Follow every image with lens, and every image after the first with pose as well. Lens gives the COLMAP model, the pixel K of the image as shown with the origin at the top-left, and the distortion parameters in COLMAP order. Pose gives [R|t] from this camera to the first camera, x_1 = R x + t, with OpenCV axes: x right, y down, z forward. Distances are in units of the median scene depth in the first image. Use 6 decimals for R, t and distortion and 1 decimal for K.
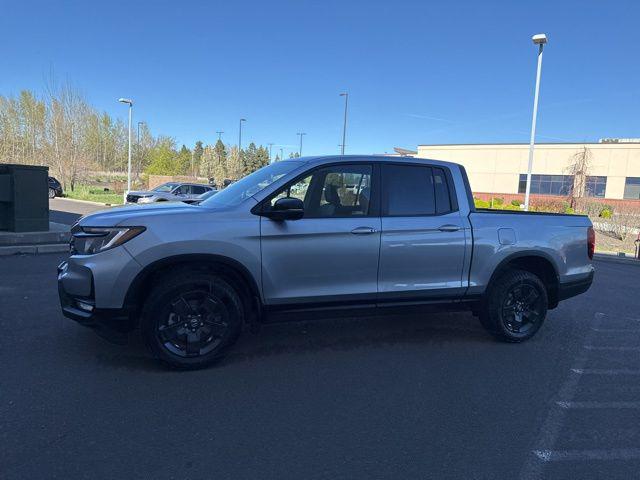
lens RADIAL K [[450.4, 0, 326.9], [0, 450.4, 236.2], [0, 0, 1]] dist [0.035553, -0.046705]
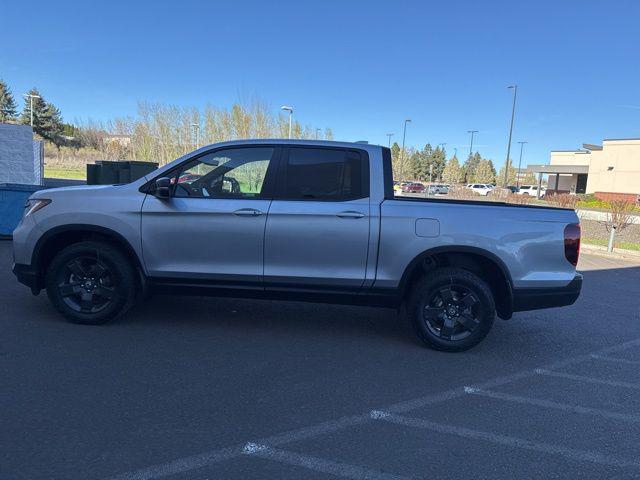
lens RADIAL K [[450.4, 0, 326.1], [0, 450.4, 238.3], [0, 0, 1]] dist [0.035553, -0.046705]
pose [[0.924339, 0.051809, -0.378039, 0.566711], [-0.051736, 0.998607, 0.010357, 0.023576], [0.378049, 0.009985, 0.925732, 0.119914]]
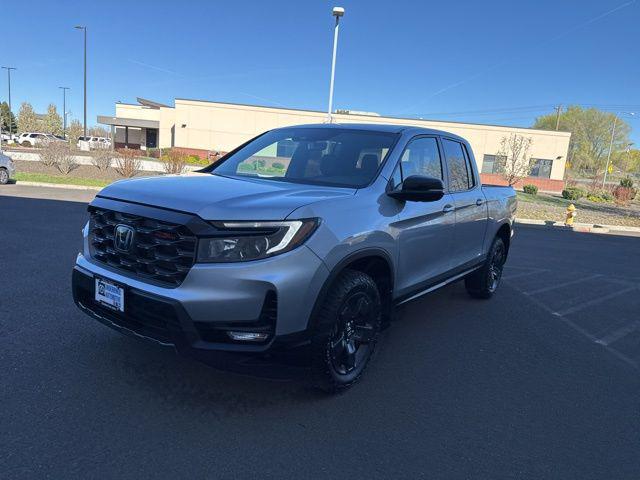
lens RADIAL K [[450.4, 0, 320.0], [0, 450.4, 240.6], [0, 0, 1]] dist [0.035553, -0.046705]
pose [[0.846994, -0.072048, 0.526698, -0.609195], [0.017897, 0.994076, 0.107202, -0.048704], [-0.531301, -0.081373, 0.843266, 0.282786]]
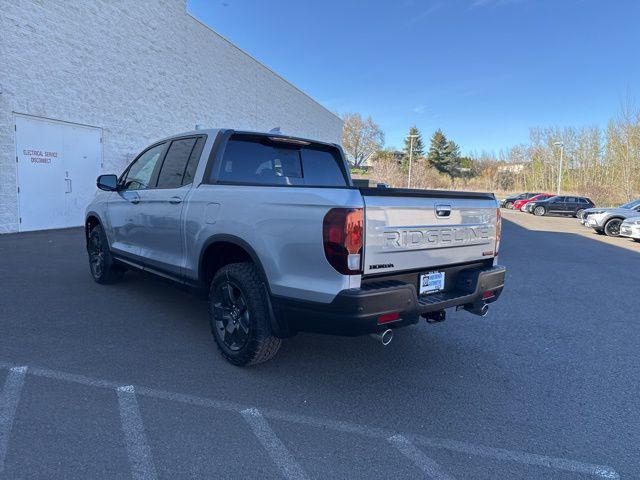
lens RADIAL K [[450.4, 0, 322.3], [0, 450.4, 243.5], [0, 0, 1]] dist [0.035553, -0.046705]
pose [[0.337507, 0.067285, -0.938915, 1.236395], [-0.107997, 0.993624, 0.032385, 0.007941], [0.935107, 0.090470, 0.342622, 0.954453]]
